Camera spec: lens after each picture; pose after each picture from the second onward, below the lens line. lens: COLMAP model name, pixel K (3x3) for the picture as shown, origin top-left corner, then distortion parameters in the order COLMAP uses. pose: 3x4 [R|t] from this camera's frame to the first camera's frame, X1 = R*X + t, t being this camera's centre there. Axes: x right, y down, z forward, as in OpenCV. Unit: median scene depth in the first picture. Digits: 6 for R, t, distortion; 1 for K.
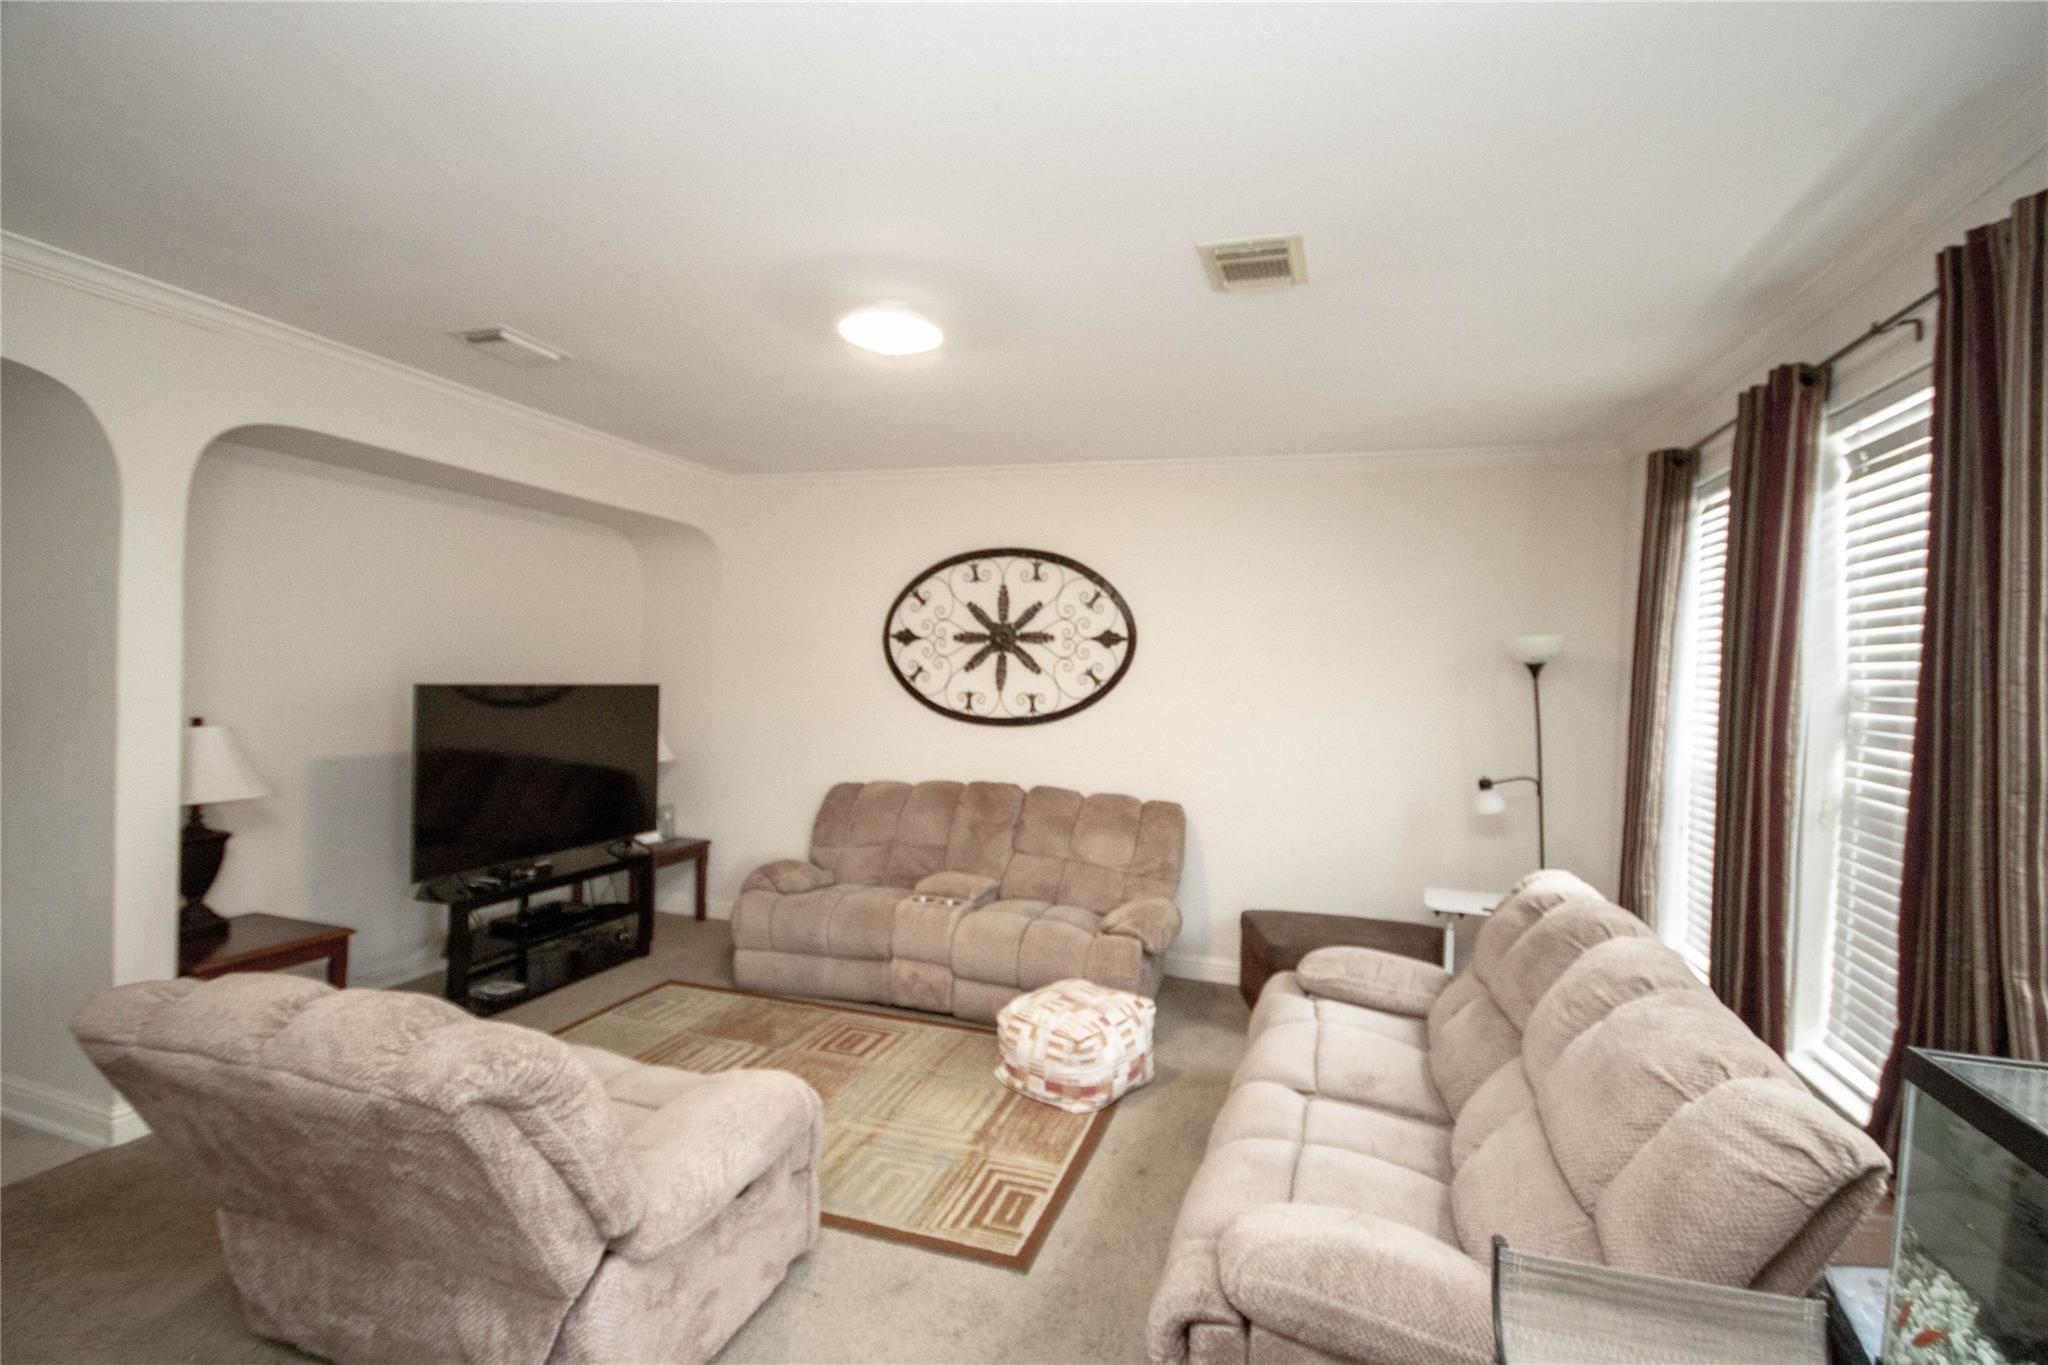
lens RADIAL K [[962.7, 0, 1079.6], [0, 962.7, 698.4], [0, 0, 1]] dist [-0.002488, -0.002285]
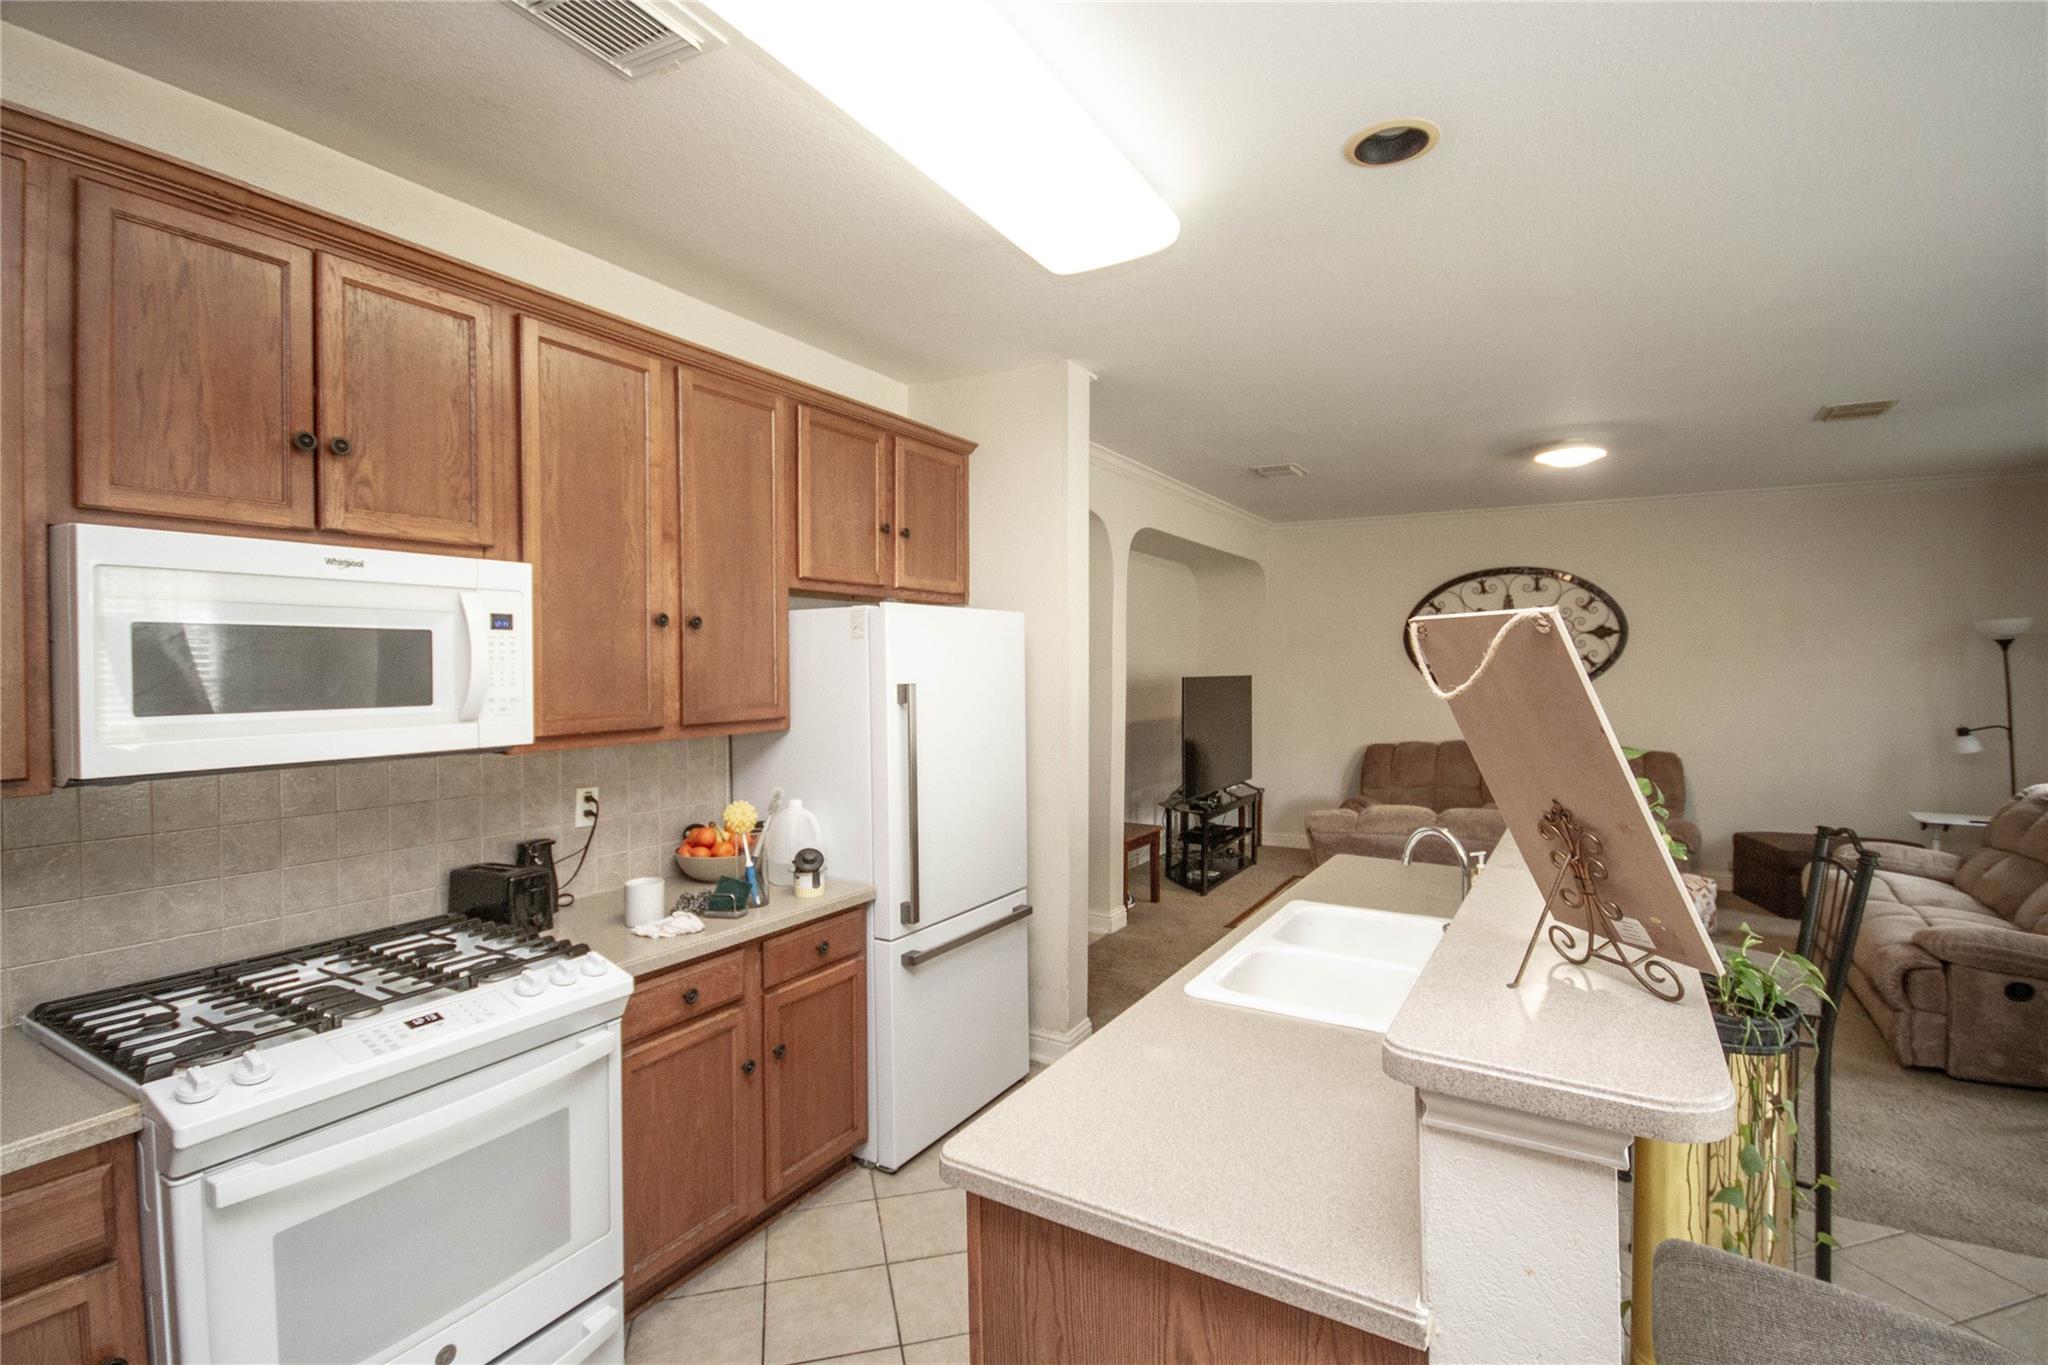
lens RADIAL K [[962.7, 0, 1069.6], [0, 962.7, 683.7], [0, 0, 1]] dist [-0.002488, -0.002285]
pose [[0.971114, -0.026574, -0.237134, -0.374138], [0.025232, 0.999644, -0.008694, 0.002809], [0.237280, 0.002460, 0.971438, -0.473733]]
